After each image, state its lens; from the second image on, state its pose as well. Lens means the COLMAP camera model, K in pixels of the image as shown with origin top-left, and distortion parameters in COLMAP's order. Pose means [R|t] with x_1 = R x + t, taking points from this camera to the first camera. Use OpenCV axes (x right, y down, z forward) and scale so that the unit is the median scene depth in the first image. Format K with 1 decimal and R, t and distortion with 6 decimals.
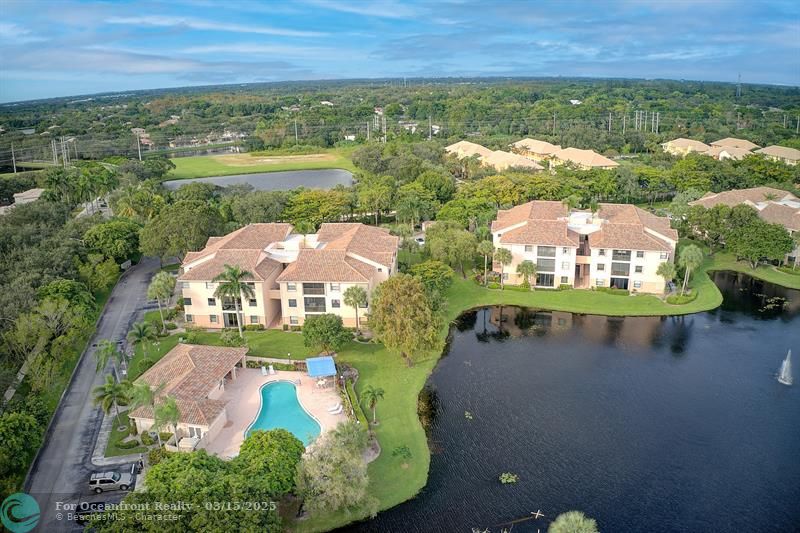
lens RADIAL K [[631.2, 0, 400.8], [0, 631.2, 269.6], [0, 0, 1]] dist [-0.187315, 0.015055]
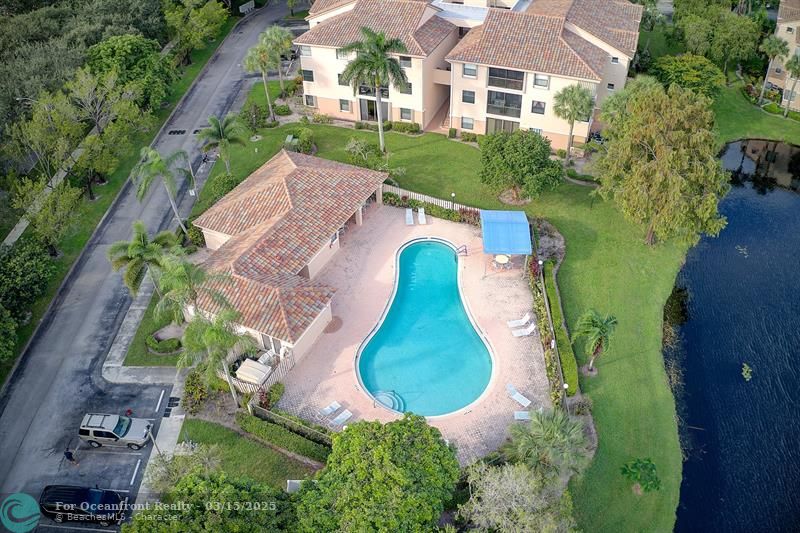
lens RADIAL K [[631.2, 0, 397.6], [0, 631.2, 271.1], [0, 0, 1]] dist [-0.187315, 0.015055]
pose [[0.959631, 0.179950, -0.216164, -0.085830], [-0.082184, 0.914404, 0.396372, -0.029945], [0.268989, -0.362606, 0.892279, 0.419079]]
